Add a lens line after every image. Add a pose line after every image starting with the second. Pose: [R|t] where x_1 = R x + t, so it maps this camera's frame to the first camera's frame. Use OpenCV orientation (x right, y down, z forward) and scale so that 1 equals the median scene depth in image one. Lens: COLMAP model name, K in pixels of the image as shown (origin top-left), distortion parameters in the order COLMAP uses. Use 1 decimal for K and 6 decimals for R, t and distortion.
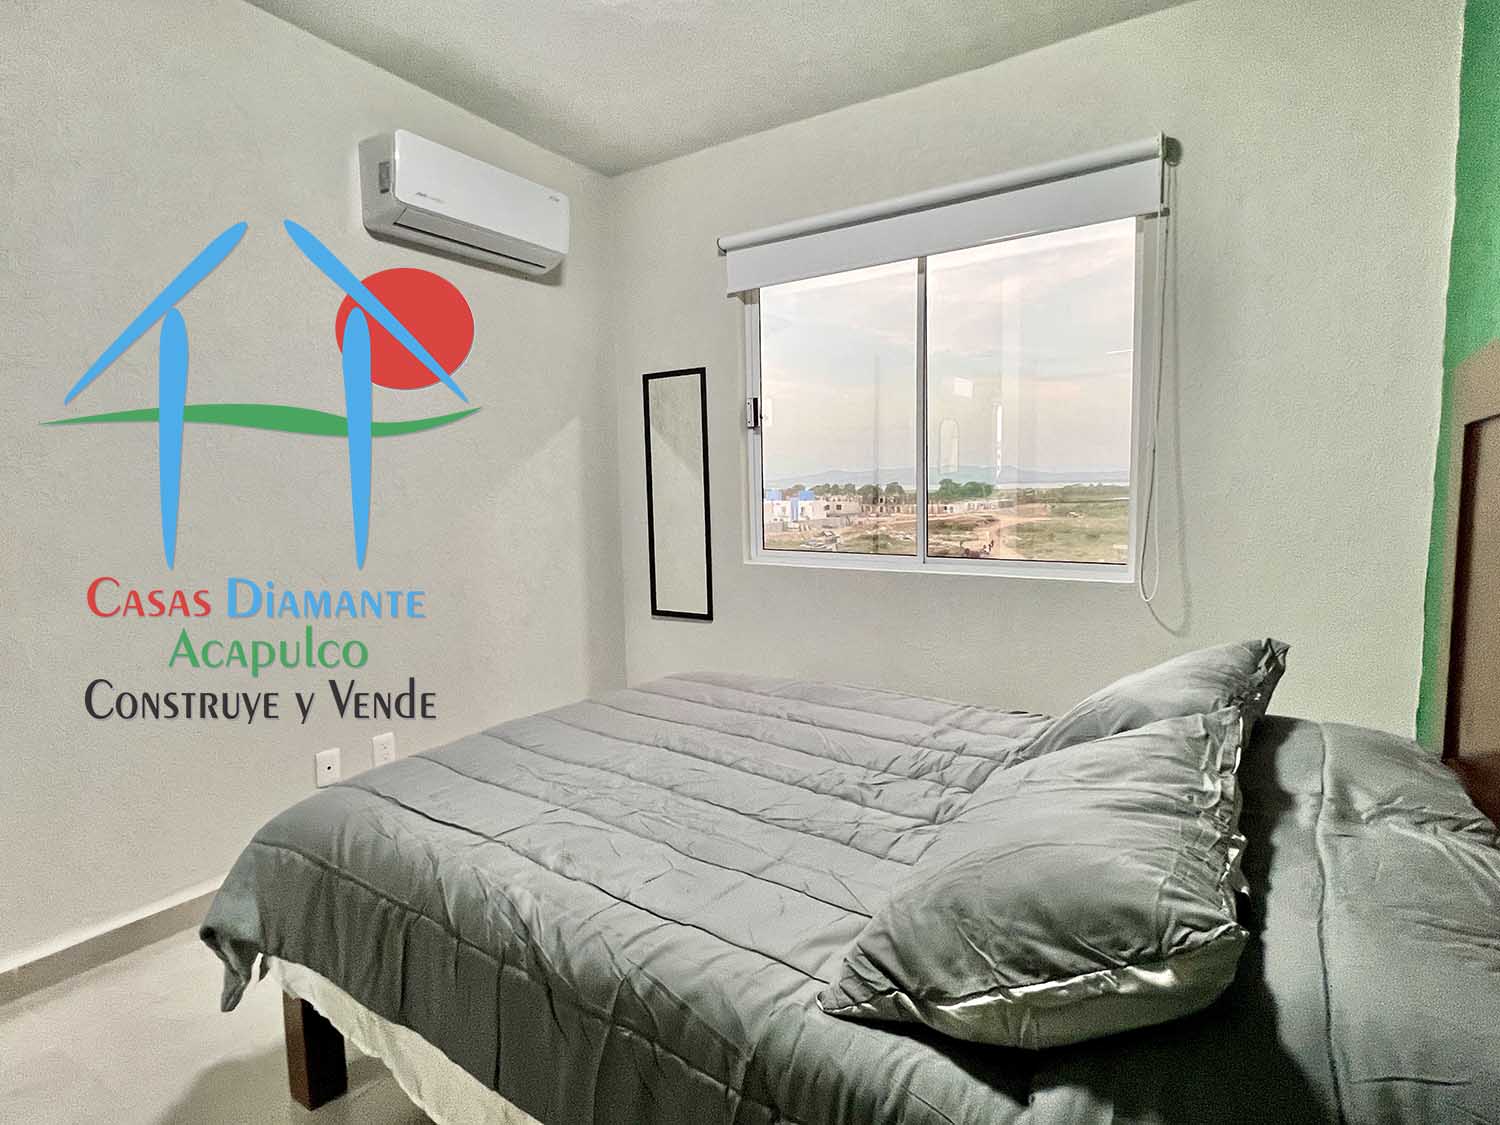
lens RADIAL K [[812.6, 0, 717.7], [0, 812.6, 550.4], [0, 0, 1]] dist [-0.004825, 0.001836]
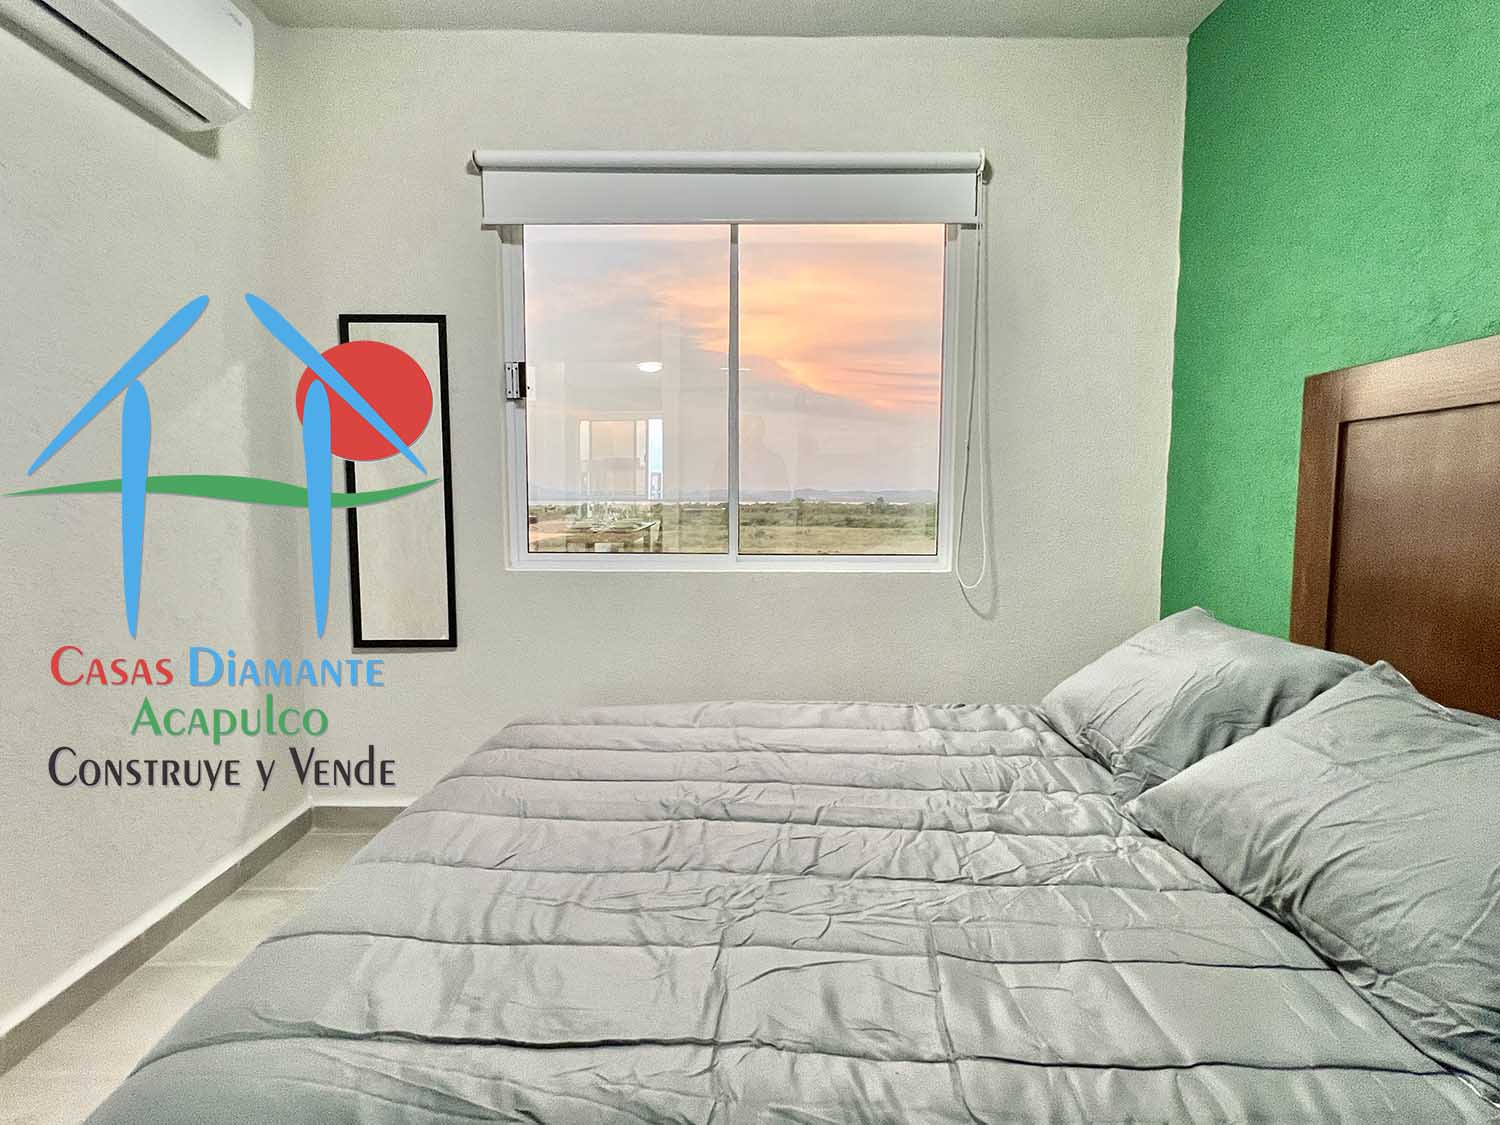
lens RADIAL K [[812.6, 0, 740.4], [0, 812.6, 558.6], [0, 0, 1]] dist [-0.004825, 0.001836]
pose [[0.813787, -0.022221, 0.580738, -0.247399], [0.029529, 0.999559, -0.003131, 0.013897], [-0.580412, 0.019696, 0.814085, 0.232501]]
